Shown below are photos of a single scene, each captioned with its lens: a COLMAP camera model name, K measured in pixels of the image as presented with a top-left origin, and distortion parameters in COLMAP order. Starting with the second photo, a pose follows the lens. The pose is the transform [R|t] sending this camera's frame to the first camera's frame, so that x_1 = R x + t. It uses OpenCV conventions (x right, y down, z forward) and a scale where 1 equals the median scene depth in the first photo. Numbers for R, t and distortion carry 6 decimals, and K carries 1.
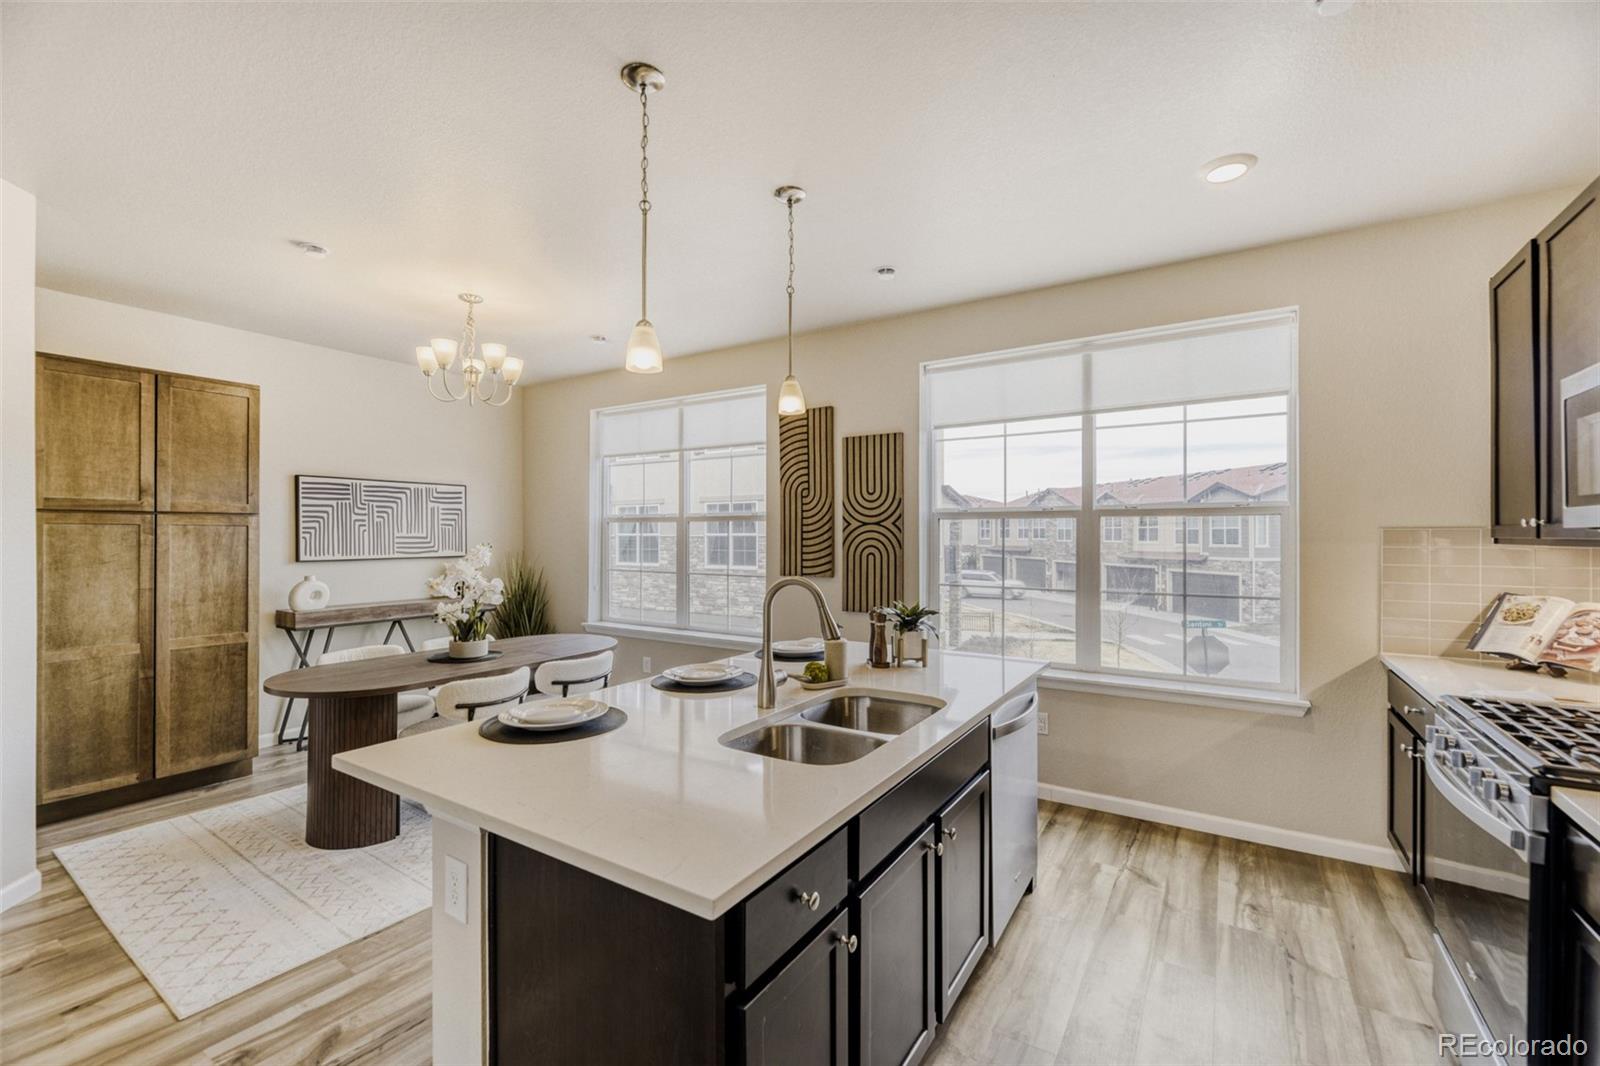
lens RADIAL K [[668.4, 0, 800.0], [0, 668.4, 533.0], [0, 0, 1]] dist [-0.002486, -0.000297]
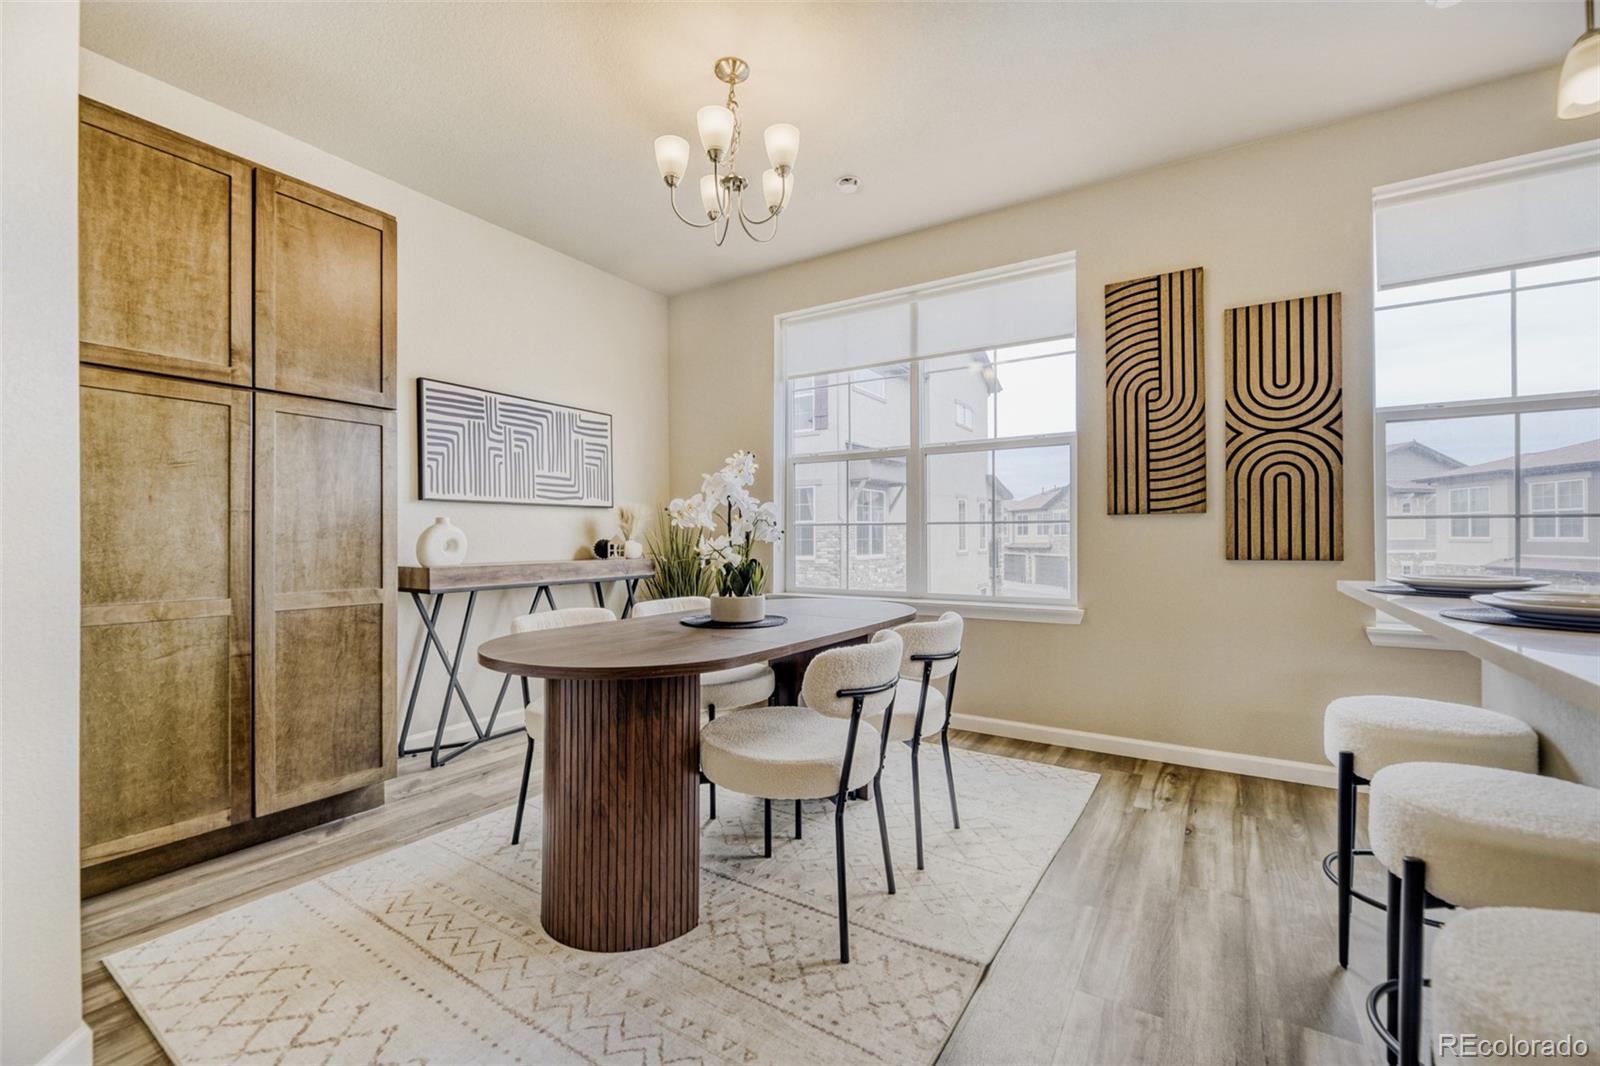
lens RADIAL K [[659.4, 0, 793.5], [0, 659.4, 536.3], [0, 0, 1]] dist [-0.001080, -0.000811]
pose [[0.999963, -0.004303, 0.007485, -0.461007], [0.004314, 0.999990, -0.001336, 0.107767], [-0.007479, 0.001368, 0.999971, 0.376280]]
